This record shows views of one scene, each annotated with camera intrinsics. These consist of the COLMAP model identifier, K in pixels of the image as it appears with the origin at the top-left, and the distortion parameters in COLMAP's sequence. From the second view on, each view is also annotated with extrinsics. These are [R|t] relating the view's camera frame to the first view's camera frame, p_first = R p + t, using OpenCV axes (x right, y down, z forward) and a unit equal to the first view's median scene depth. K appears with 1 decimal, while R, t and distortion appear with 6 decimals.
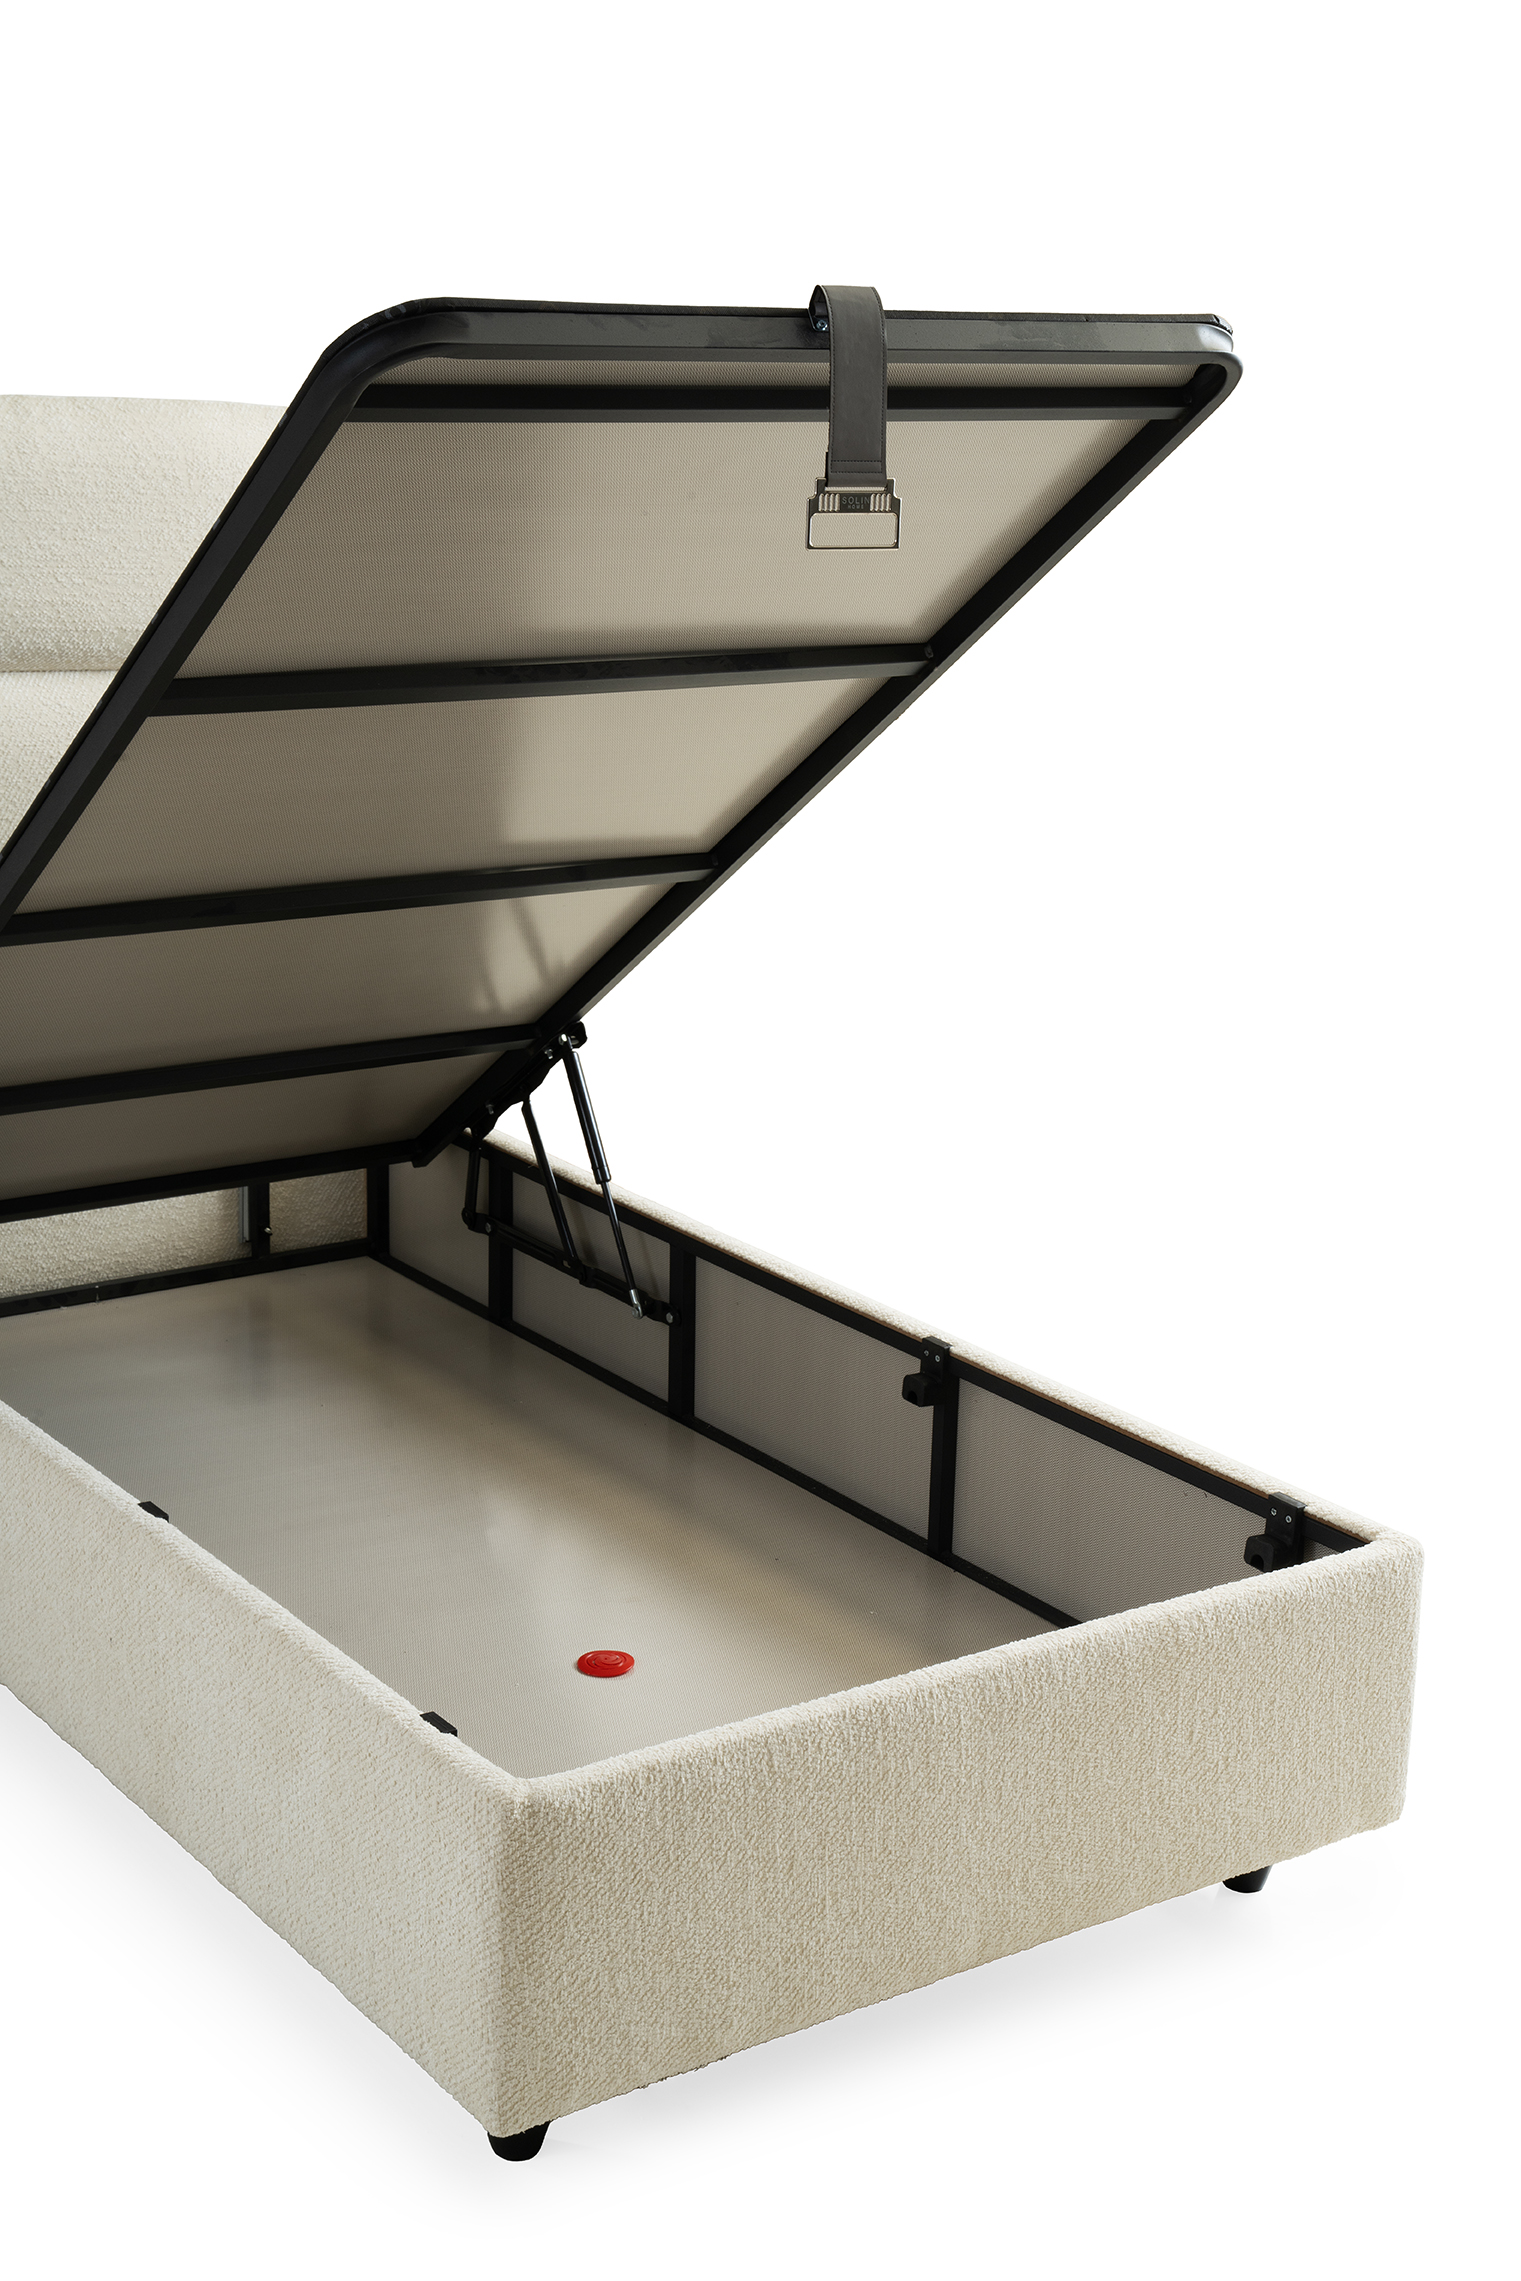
lens RADIAL K [[3116.6, 0, 760.5], [0, 3116.6, 1140.5], [0, 0, 1]] dist [0.149452, 0.040686]
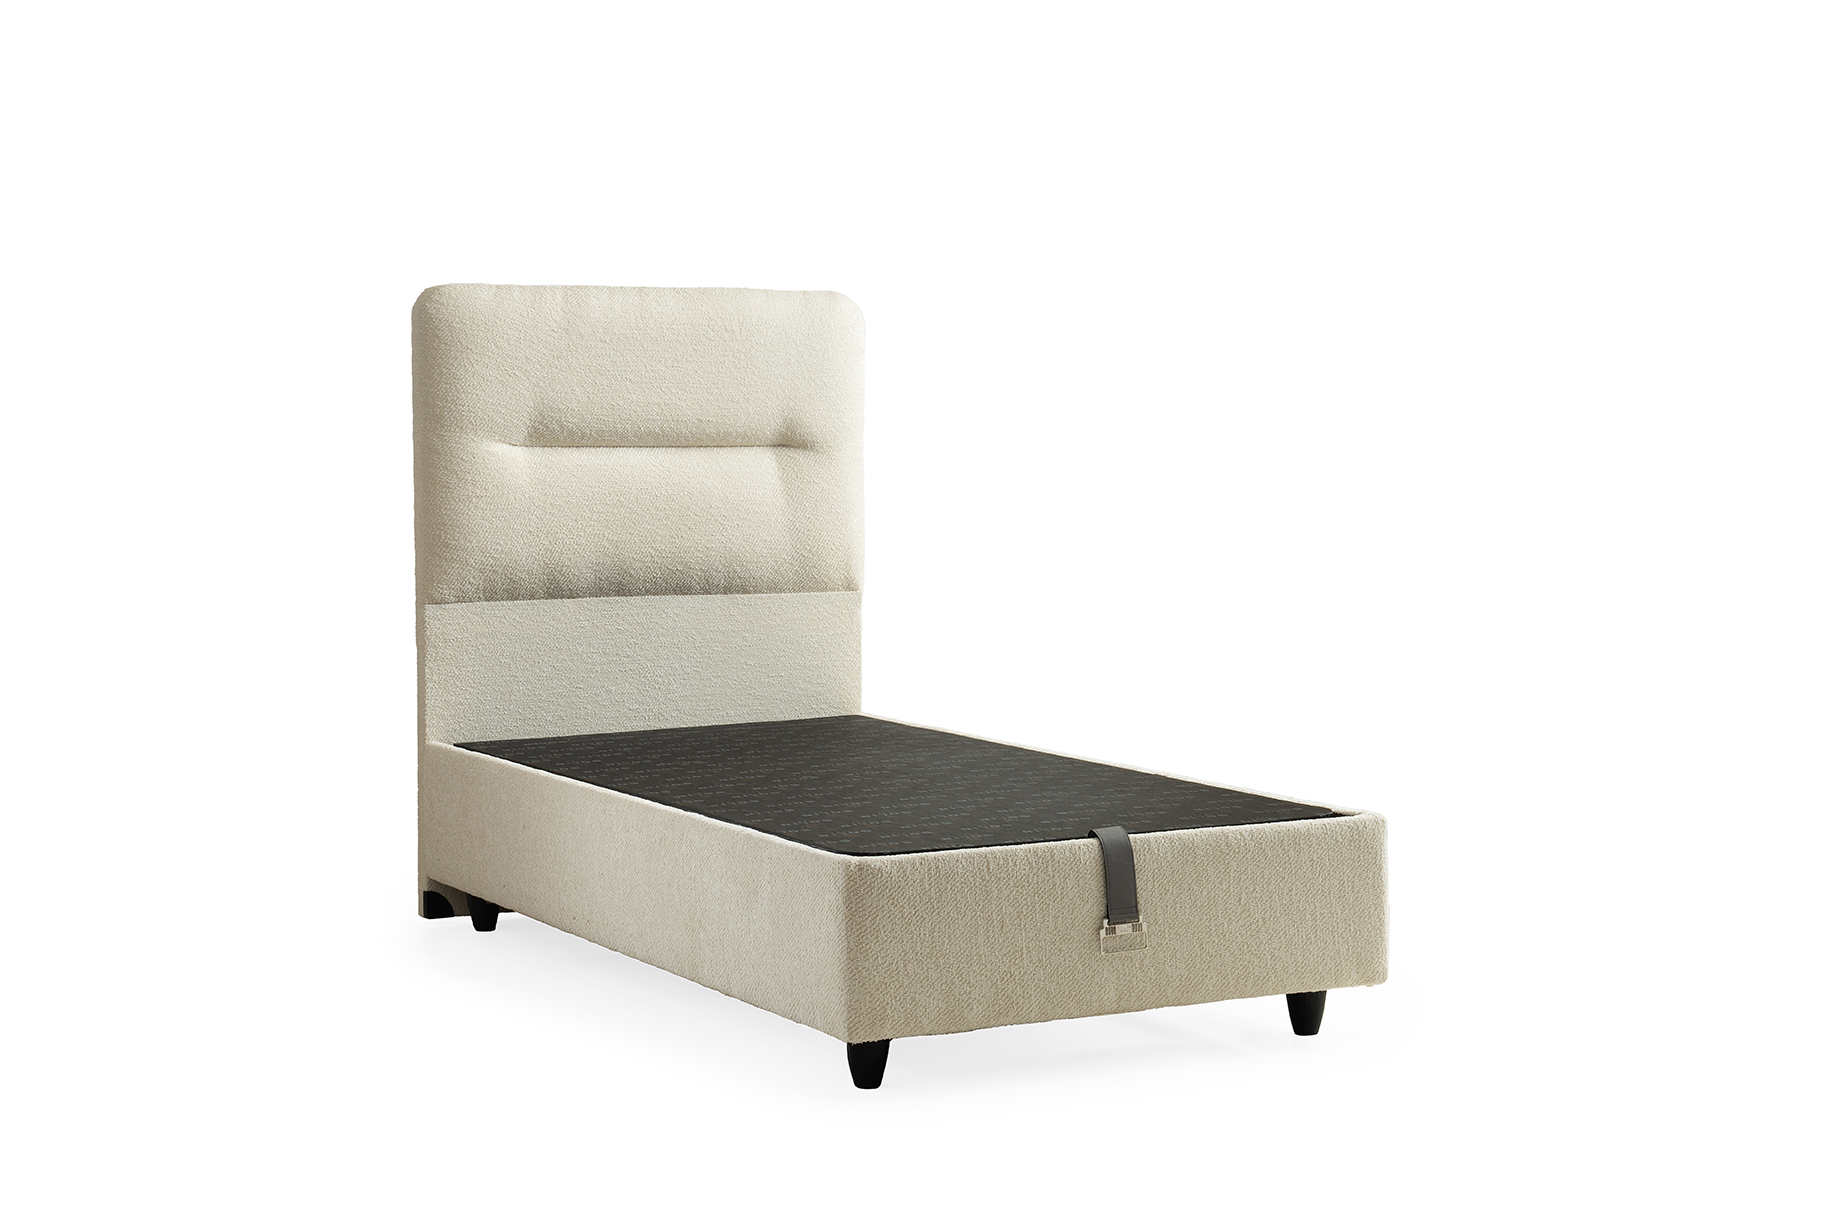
lens RADIAL K [[3319.6, 0, 995.9], [0, 3319.6, 570.0], [0, 0, 1]] dist [0.038066, 0.060601]
pose [[0.990185, -0.037222, -0.134714, 0.261331], [0.008177, 0.977660, -0.210031, 0.402199], [0.139523, 0.206868, 0.968369, -0.928568]]
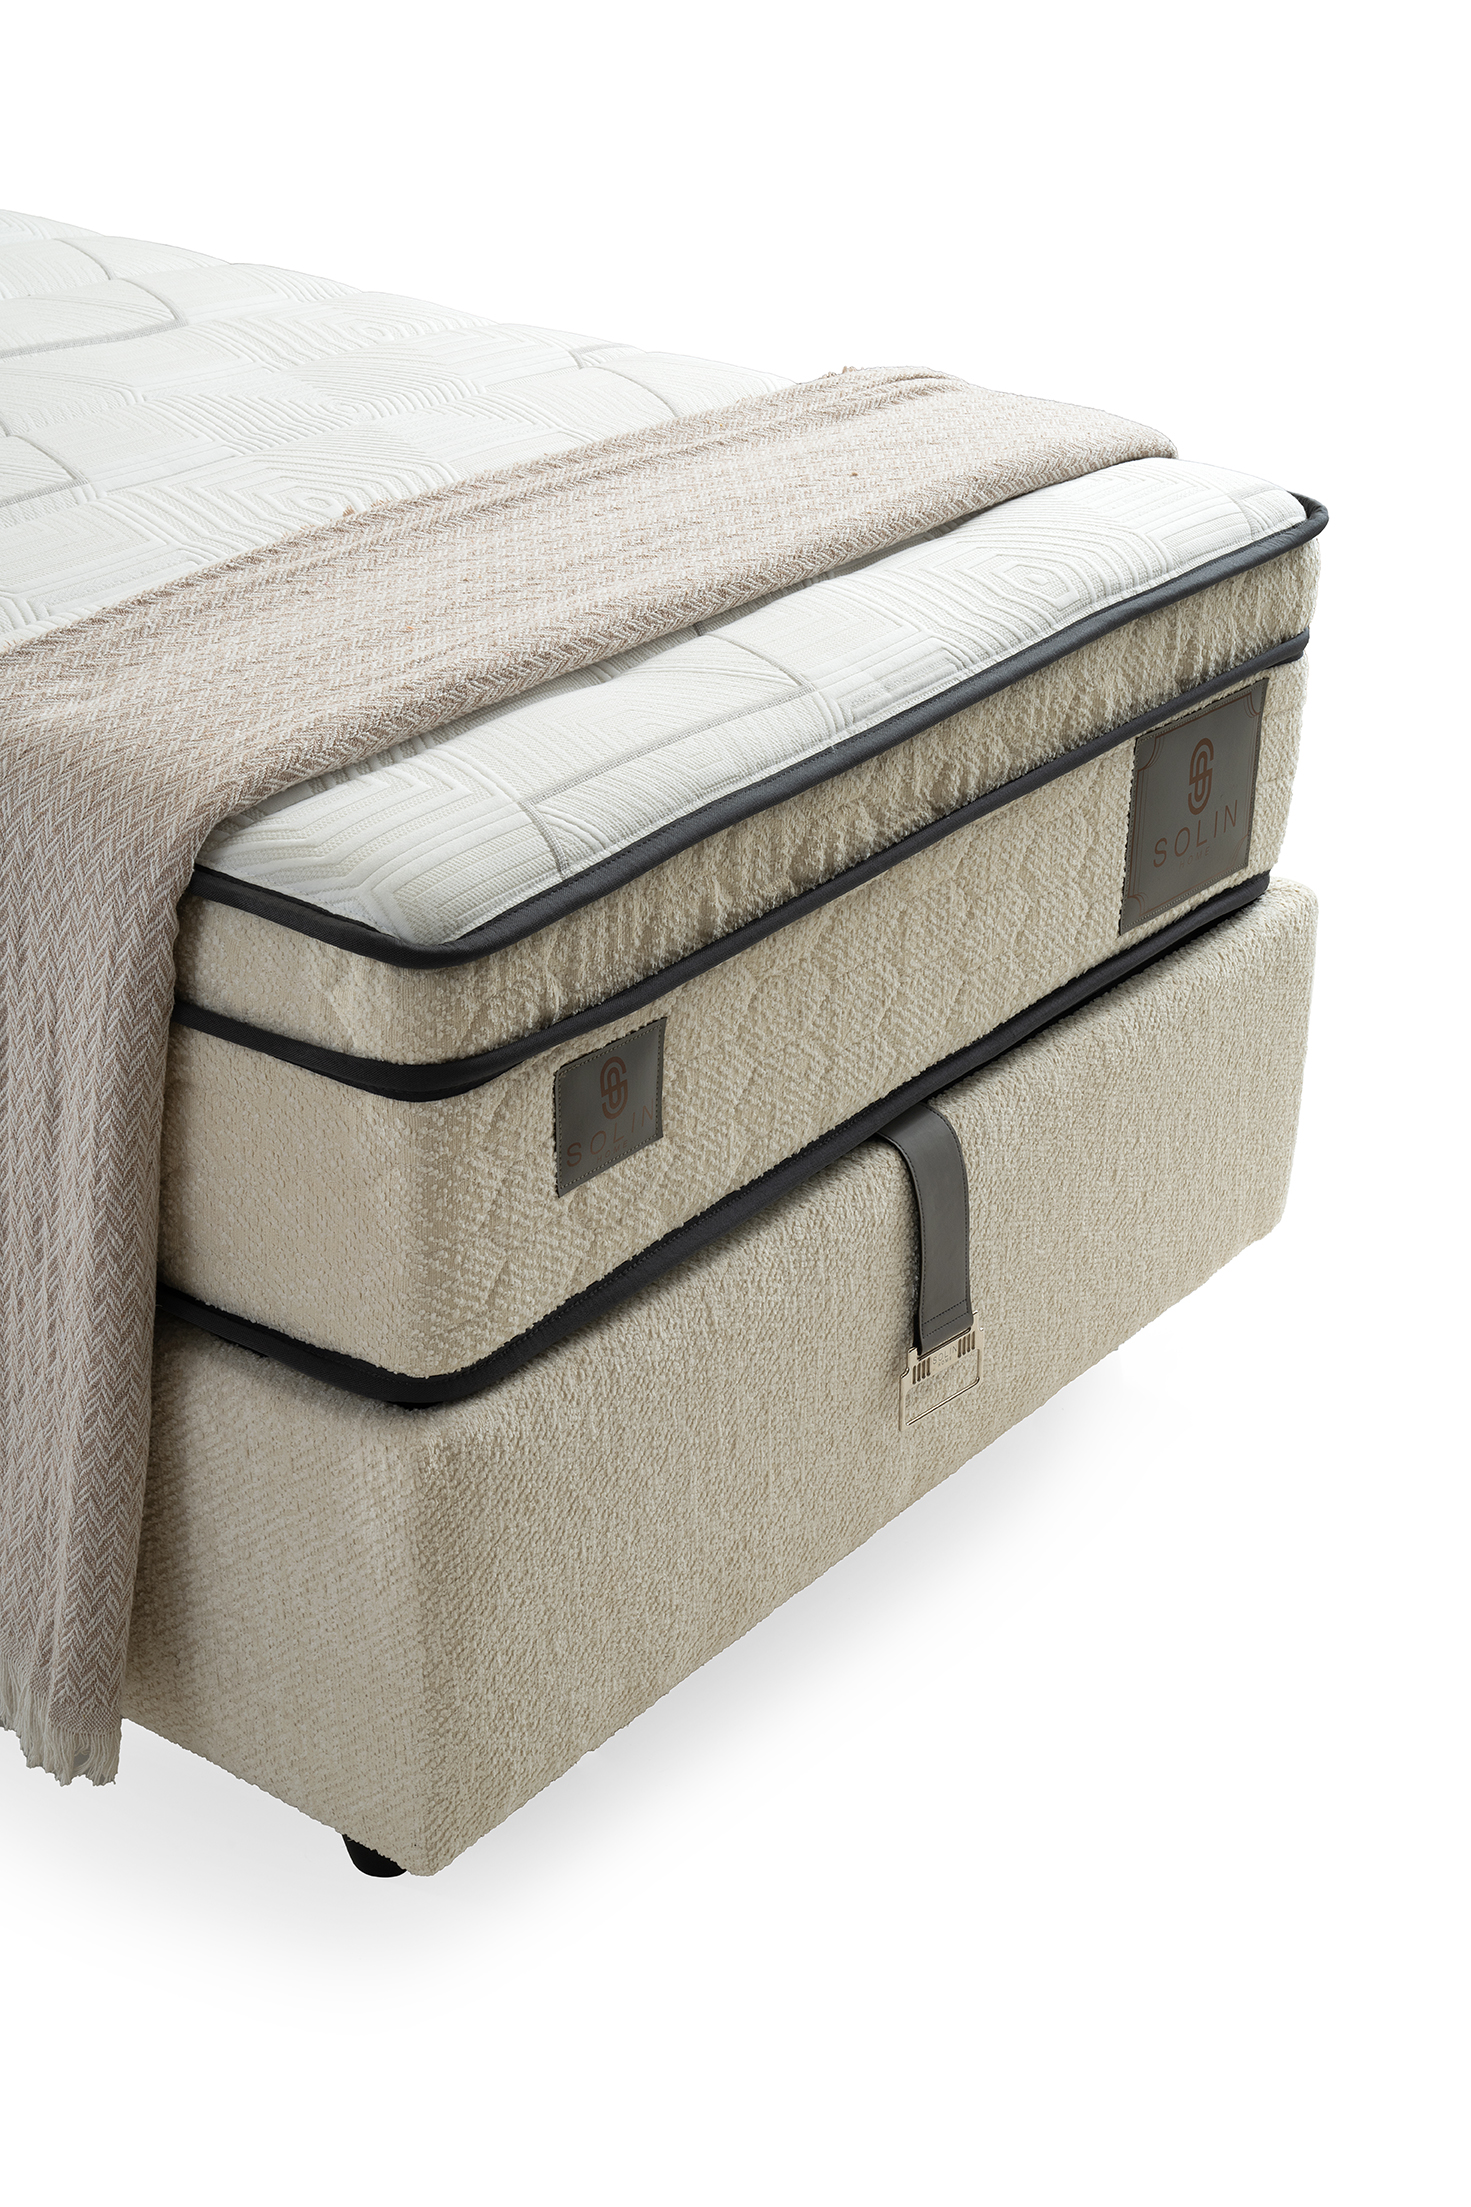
lens RADIAL K [[3244.1, 0, 735.5], [0, 3244.1, 1103.5], [0, 0, 1]] dist [0.146939, 0.052229]
pose [[0.953111, -0.145167, 0.265531, -0.163232], [0.087764, 0.972319, 0.216548, -0.011380], [-0.289617, -0.183090, 0.939468, 0.266918]]
